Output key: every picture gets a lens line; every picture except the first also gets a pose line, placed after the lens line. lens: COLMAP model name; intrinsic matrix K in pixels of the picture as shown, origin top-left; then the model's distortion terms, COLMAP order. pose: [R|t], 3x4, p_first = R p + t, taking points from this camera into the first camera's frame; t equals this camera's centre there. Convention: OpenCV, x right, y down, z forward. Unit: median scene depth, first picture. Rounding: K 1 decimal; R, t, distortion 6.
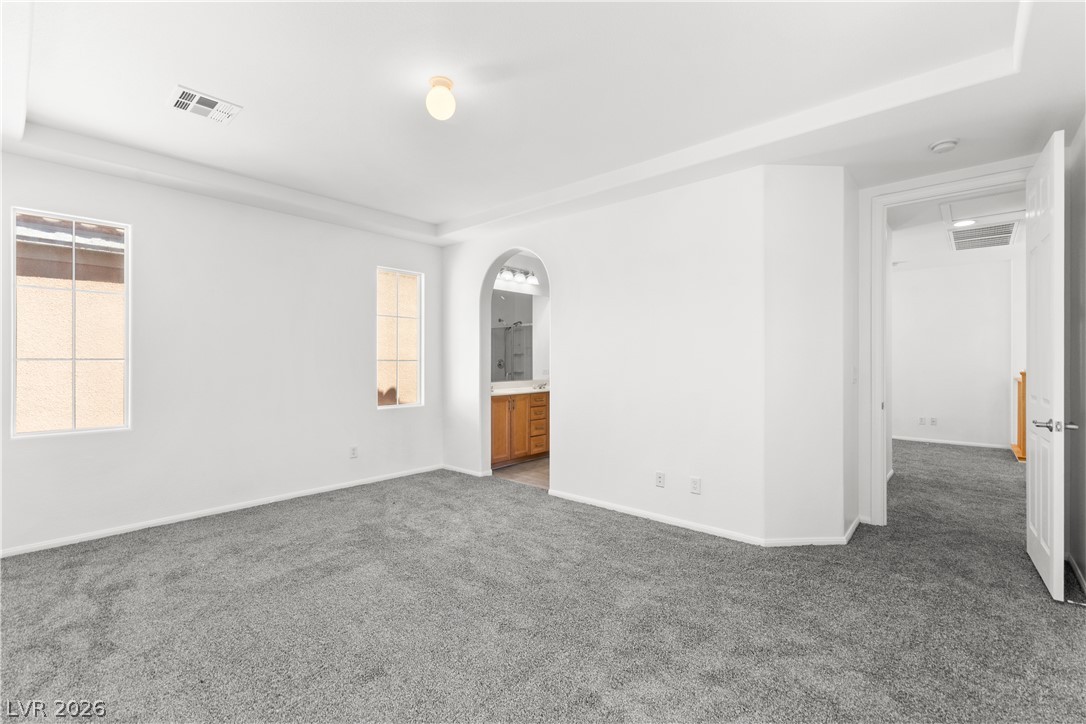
lens RADIAL K [[480.6, 0, 533.8], [0, 480.6, 364.2], [0, 0, 1]] dist [0.004451, -0.001254]
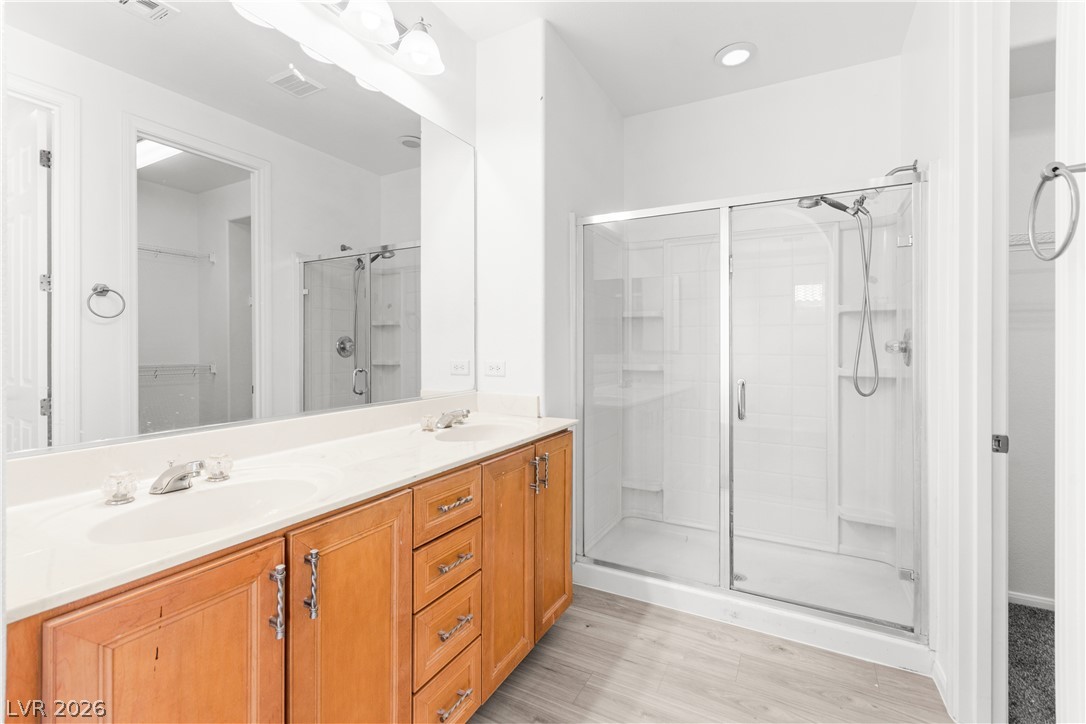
lens RADIAL K [[480.6, 0, 552.7], [0, 480.6, 351.4], [0, 0, 1]] dist [0.004451, -0.001254]
pose [[0.964103, -0.000068, 0.265528, -0.003378], [-0.000818, 0.999994, 0.003226, 0.002389], [-0.265526, -0.003327, 0.964098, 0.661983]]
